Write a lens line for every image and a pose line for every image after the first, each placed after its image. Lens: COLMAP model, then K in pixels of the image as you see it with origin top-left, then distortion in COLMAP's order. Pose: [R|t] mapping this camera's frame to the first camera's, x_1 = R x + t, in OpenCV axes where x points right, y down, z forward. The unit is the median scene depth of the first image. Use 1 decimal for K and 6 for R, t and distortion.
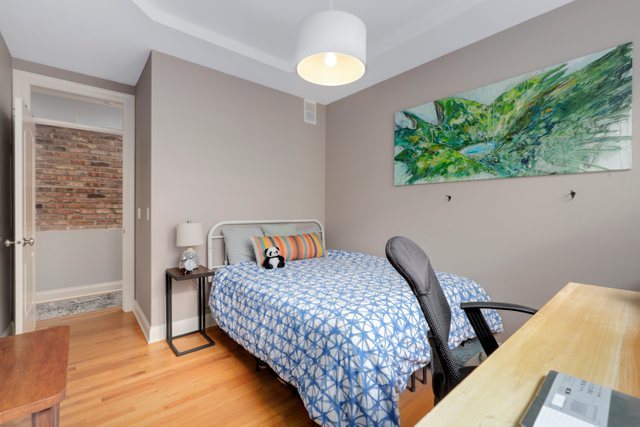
lens RADIAL K [[285.1, 0, 320.5], [0, 285.1, 213.1], [0, 0, 1]] dist [0.002440, -0.001851]
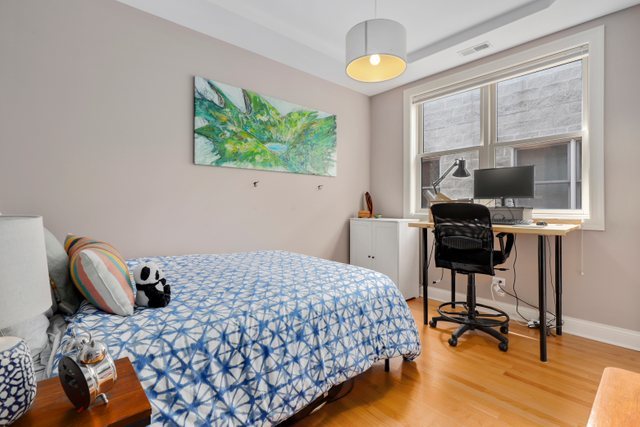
lens RADIAL K [[298.3, 0, 320.5], [0, 298.3, 210.2], [0, 0, 1]] dist [0.012862, -0.005845]
pose [[-0.021298, -0.019661, 0.999580, -0.734109], [0.013741, 0.999706, 0.019956, 0.030225], [-0.999679, 0.014160, -0.021021, 0.785589]]
